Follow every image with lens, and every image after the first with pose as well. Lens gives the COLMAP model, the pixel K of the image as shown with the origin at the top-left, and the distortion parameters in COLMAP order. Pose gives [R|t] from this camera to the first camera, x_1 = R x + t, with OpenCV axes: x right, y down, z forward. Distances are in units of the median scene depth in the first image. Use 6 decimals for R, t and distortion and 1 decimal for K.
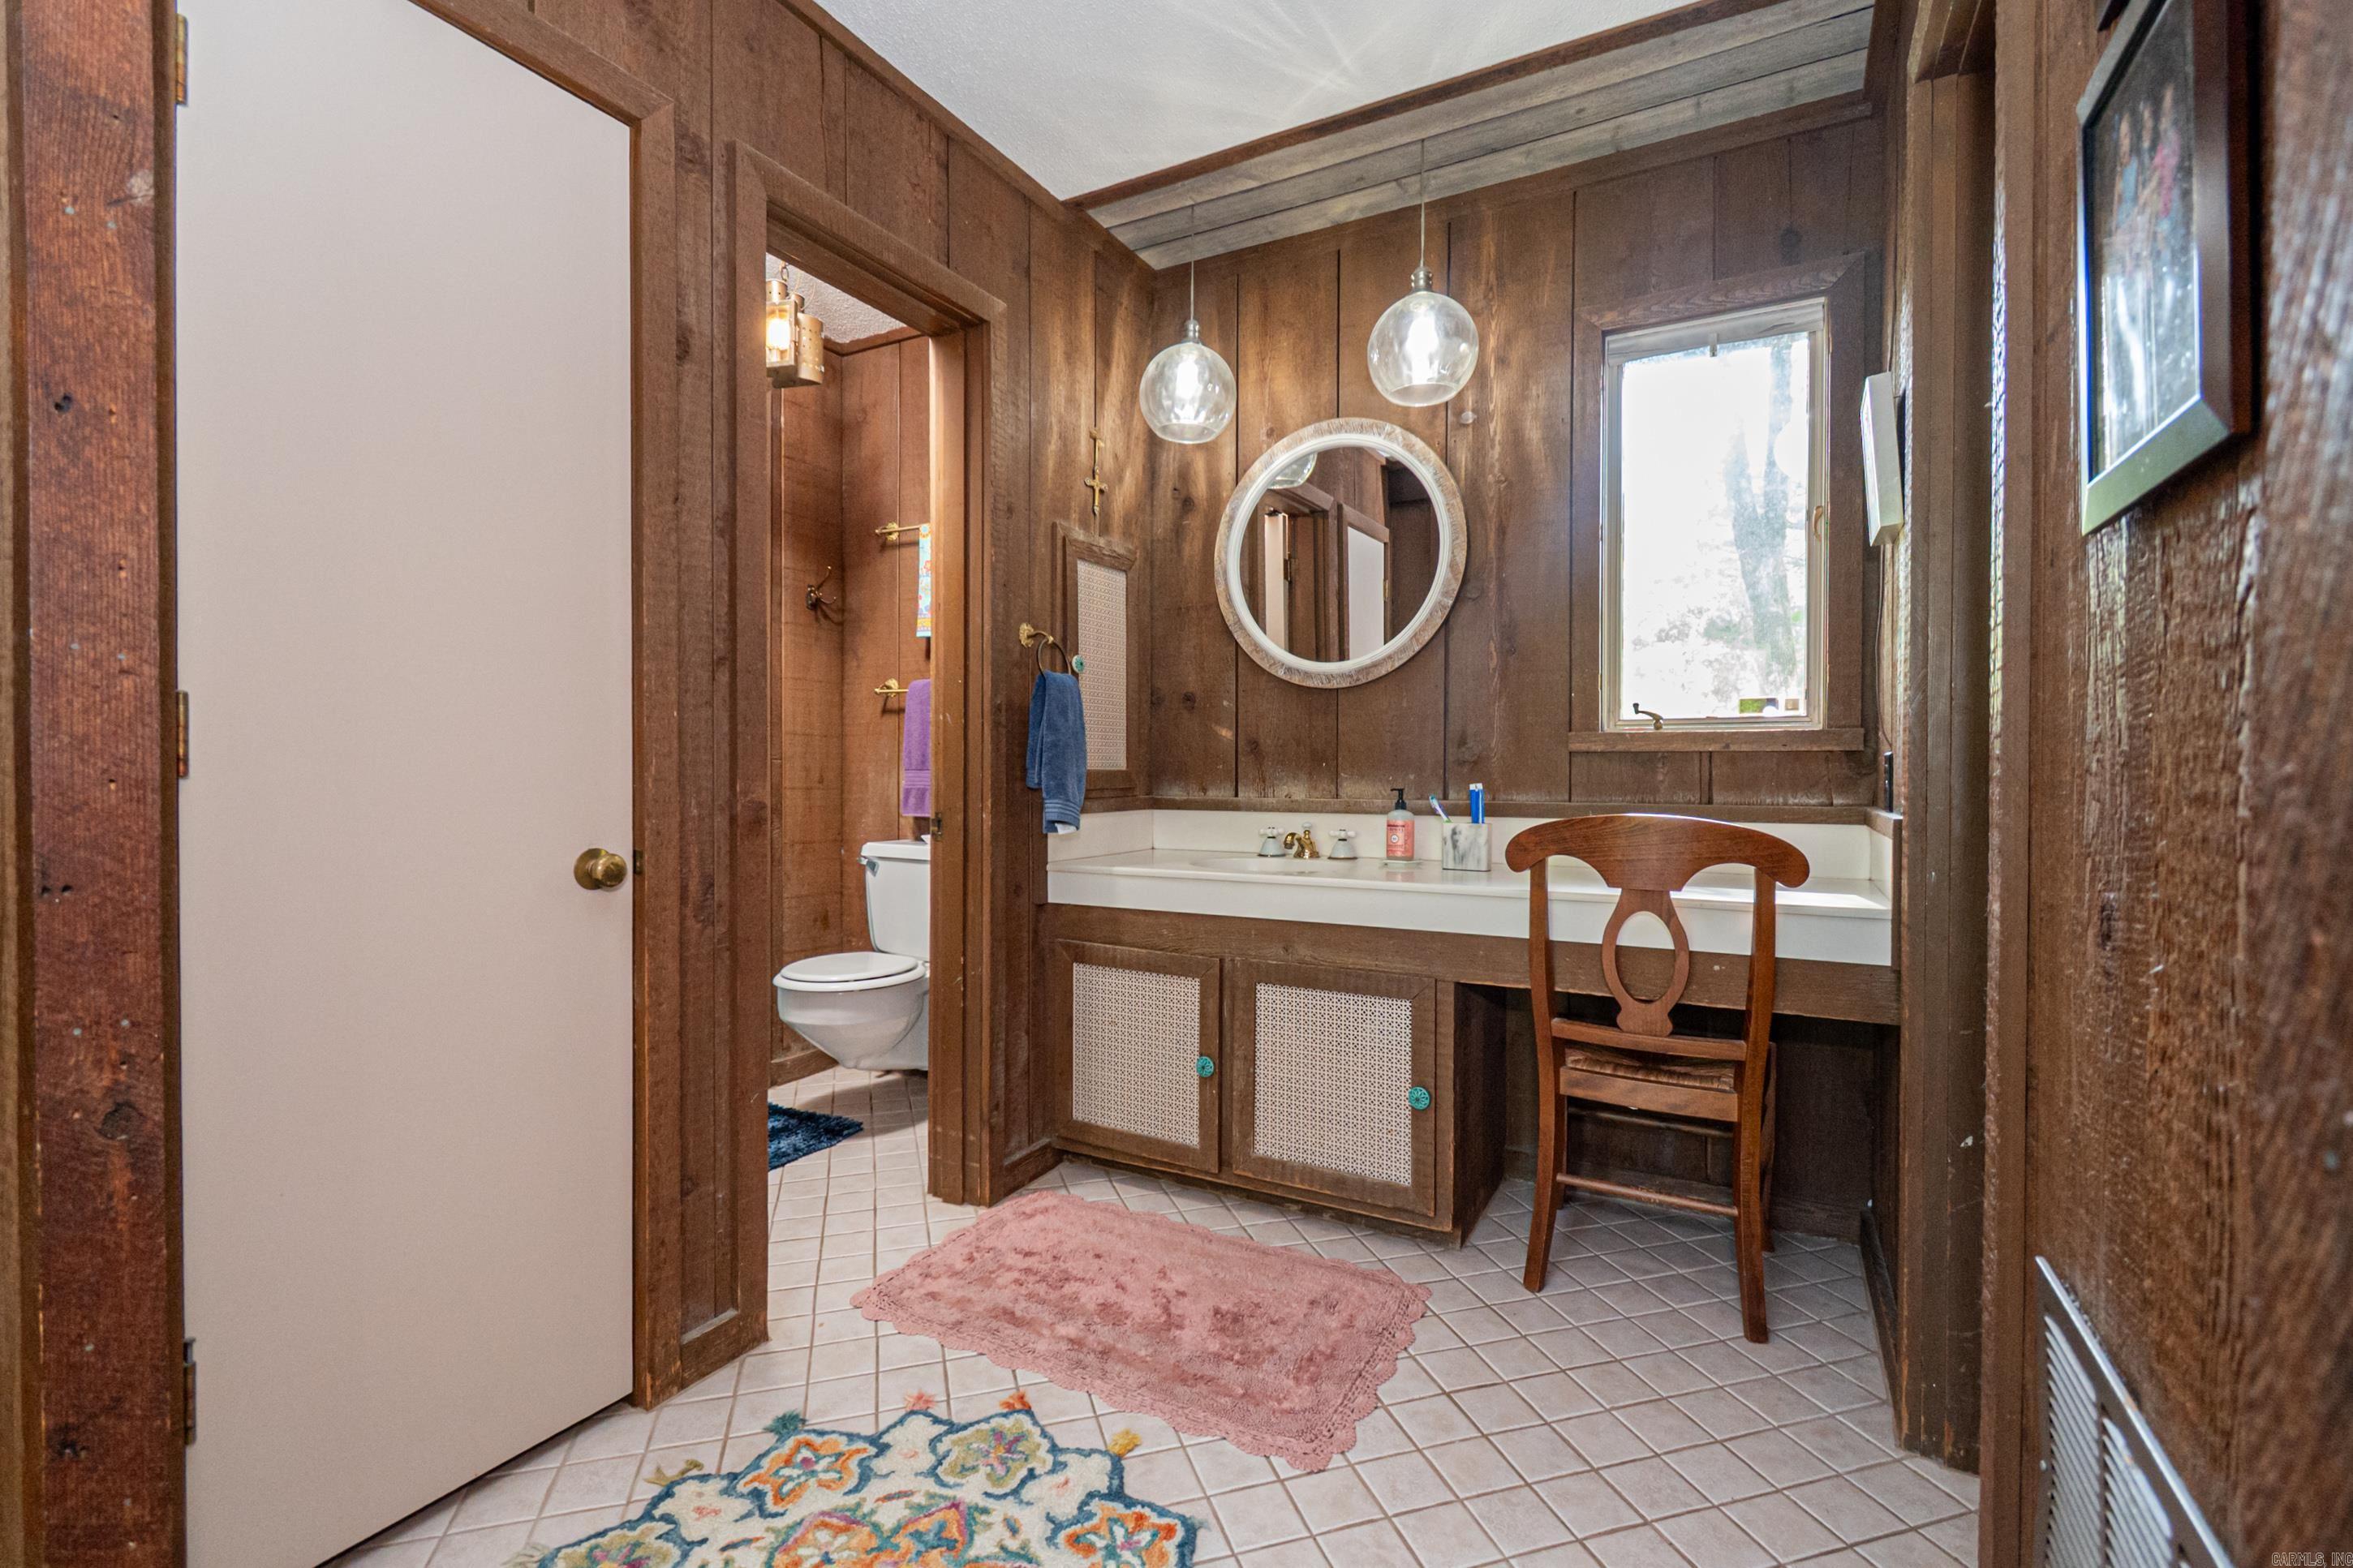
lens RADIAL K [[1048.4, 0, 1167.8], [0, 1048.4, 778.3], [0, 0, 1]] dist [0.004271, -0.000788]
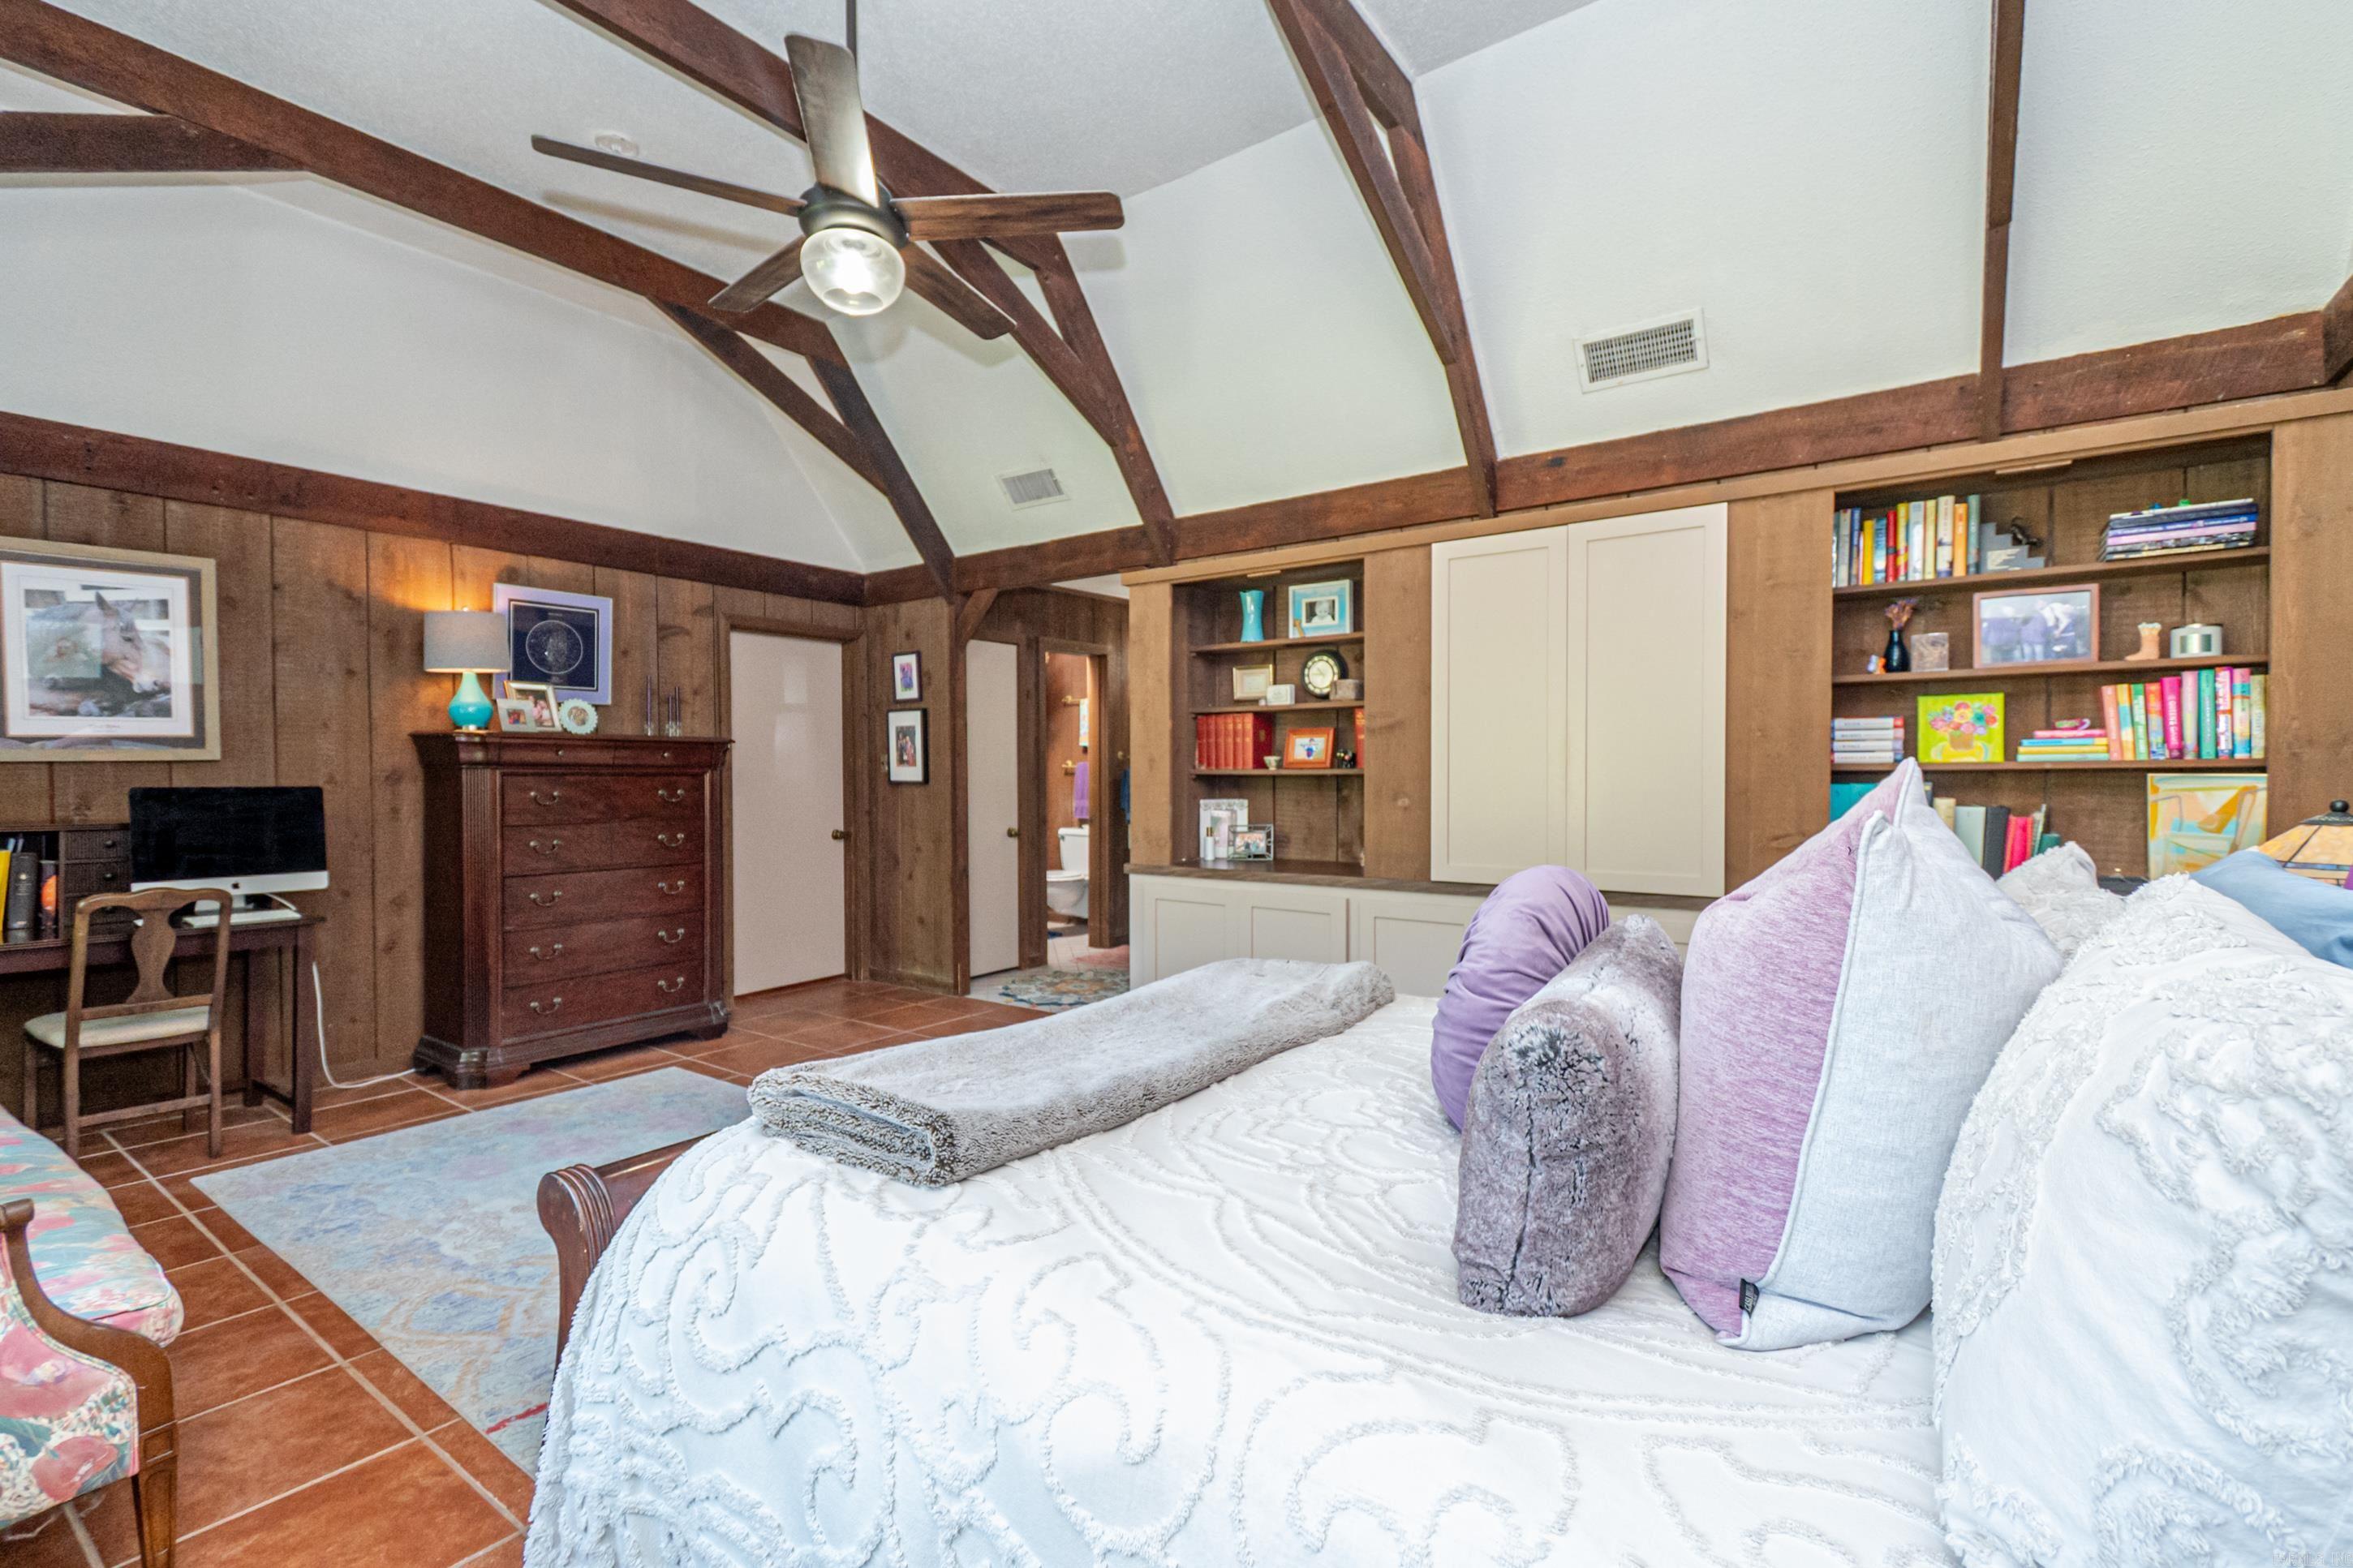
lens RADIAL K [[1048.4, 0, 1178.8], [0, 1048.4, 783.6], [0, 0, 1]] dist [0.004271, -0.000788]
pose [[0.993718, -0.011022, -0.111369, 0.309716], [0.011777, 0.999912, 0.006127, -0.066176], [0.111292, -0.007400, 0.993760, -1.663483]]
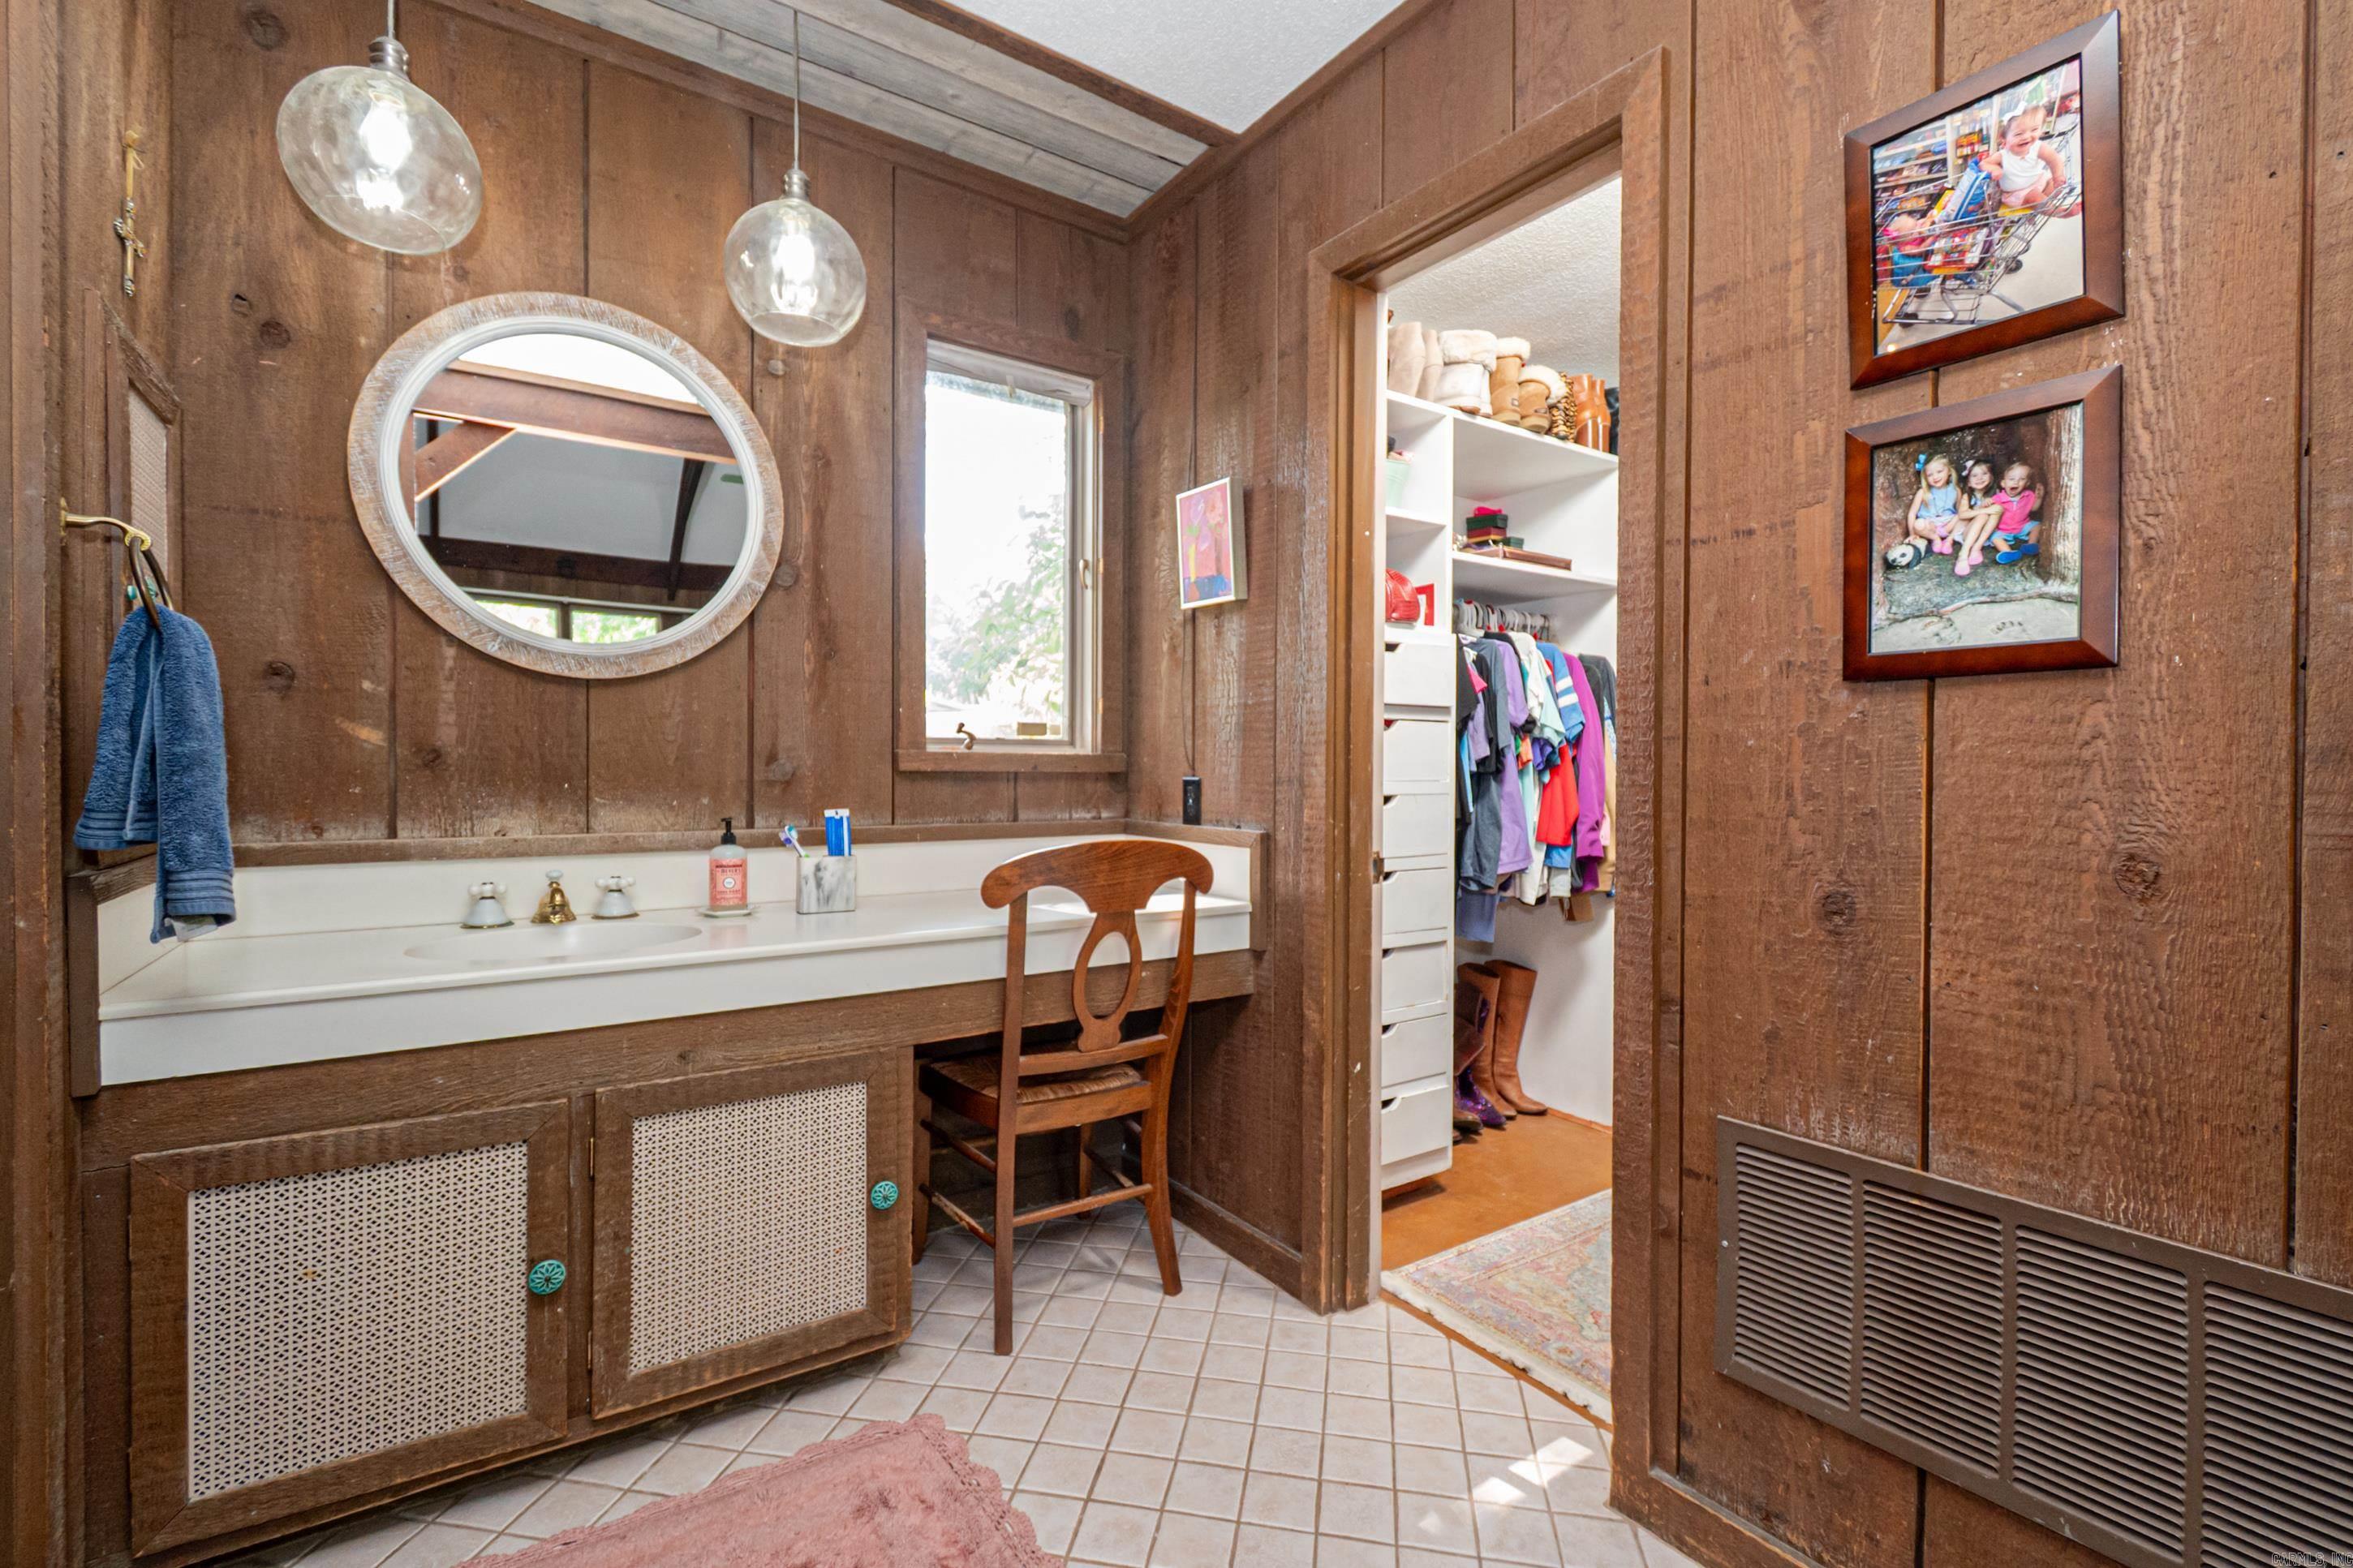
lens RADIAL K [[1048.4, 0, 1181.6], [0, 1048.4, 781.2], [0, 0, 1]] dist [0.004271, -0.000788]
pose [[0.434749, -0.011209, 0.900482, -0.354693], [0.003706, 0.999936, 0.010658, -0.025936], [-0.900544, -0.001297, 0.434763, 0.380198]]
